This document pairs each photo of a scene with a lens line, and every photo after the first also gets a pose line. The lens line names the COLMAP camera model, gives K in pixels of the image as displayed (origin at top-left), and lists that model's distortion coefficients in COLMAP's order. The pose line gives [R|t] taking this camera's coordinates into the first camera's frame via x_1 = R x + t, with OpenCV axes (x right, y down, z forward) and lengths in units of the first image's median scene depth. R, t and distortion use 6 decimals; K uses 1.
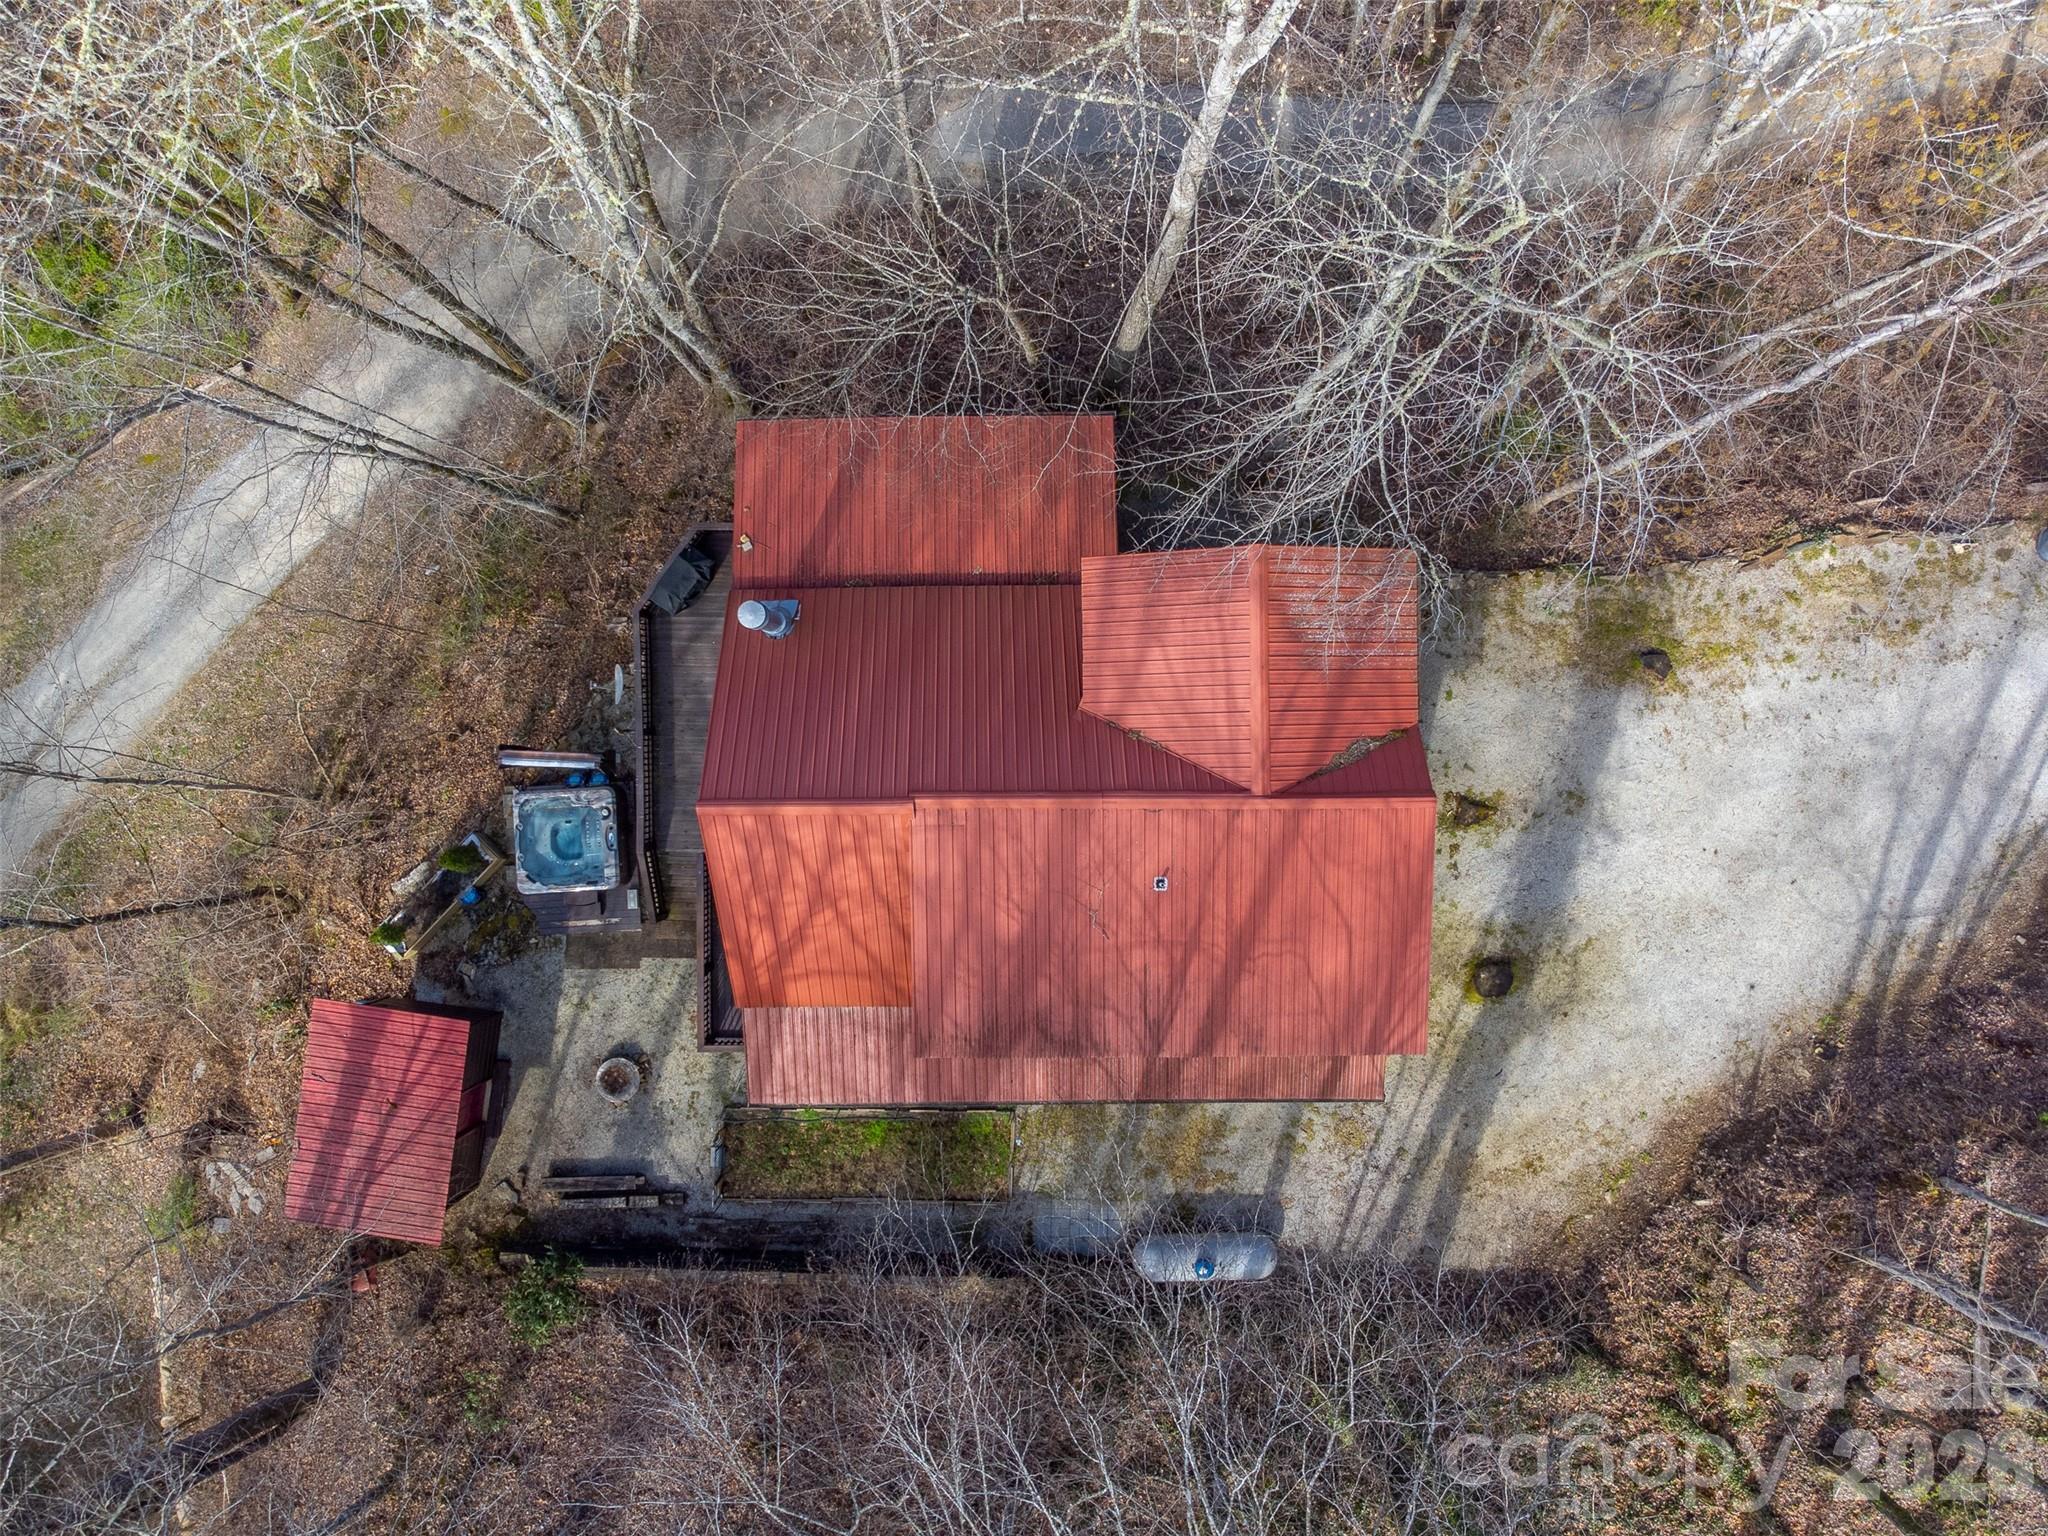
lens RADIAL K [[1461.8, 0, 1024.0], [0, 1461.8, 768.0], [0, 0, 1]] dist [-0.013758, 0.002878]
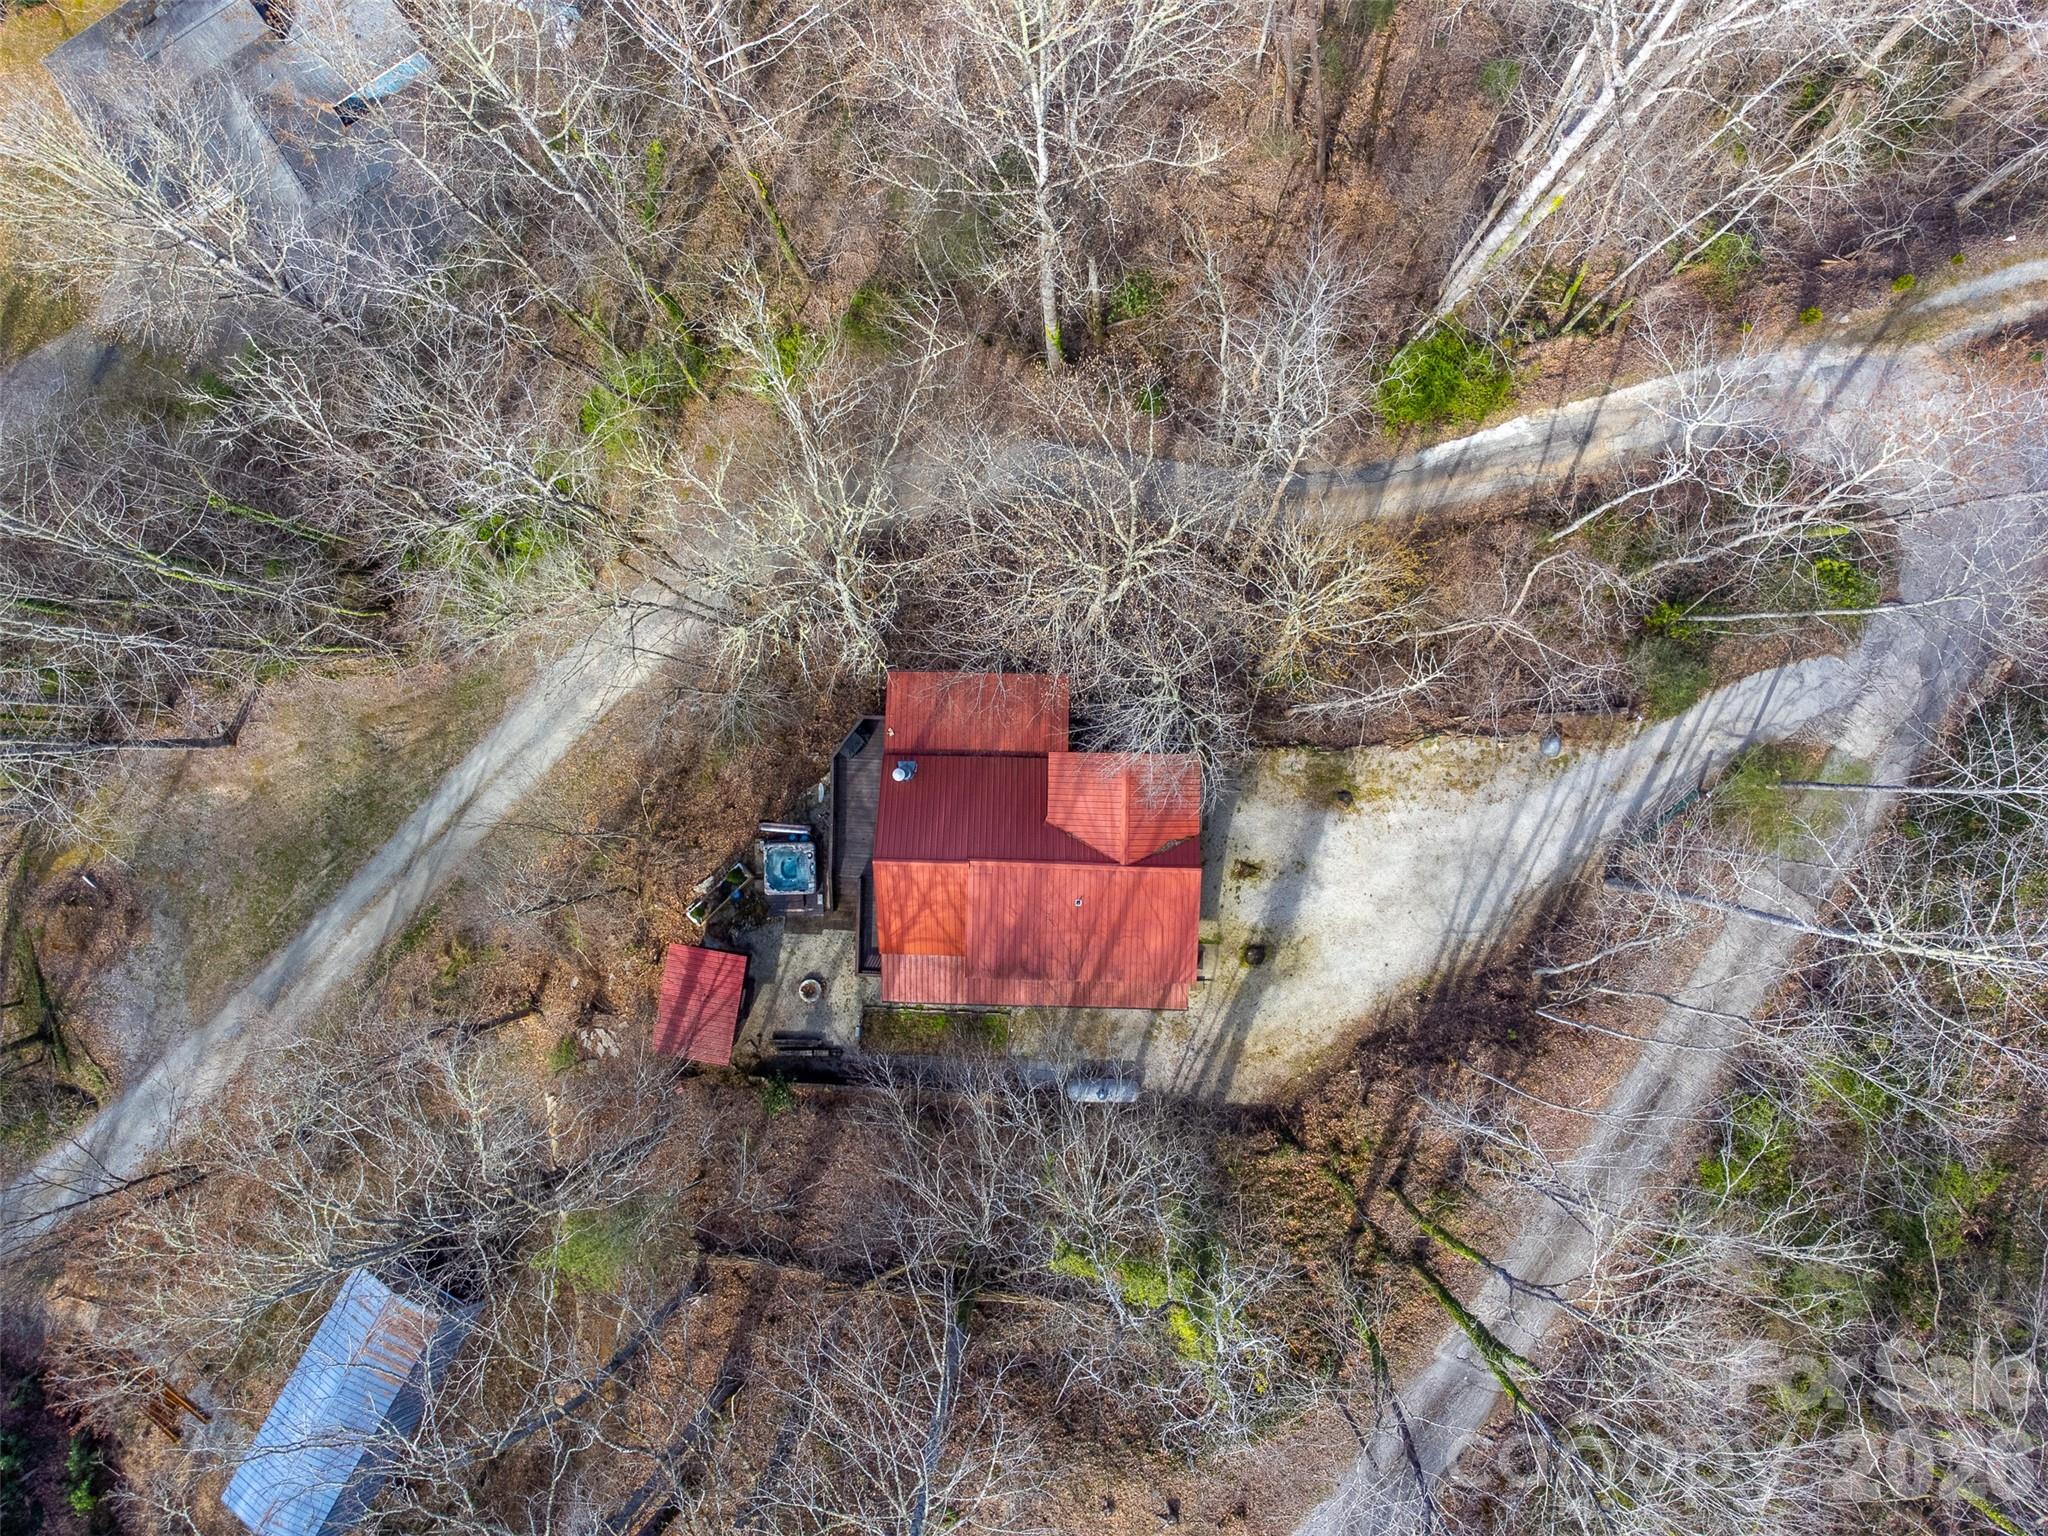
lens RADIAL K [[1545.6, 0, 1024.2], [0, 1545.6, 749.3], [0, 0, 1]] dist [0.031182, -0.012499]
pose [[0.999341, 0.034898, -0.009969, 0.020790], [-0.034948, 0.999377, -0.004922, -0.113654], [0.009791, 0.005267, 0.999938, -1.100501]]
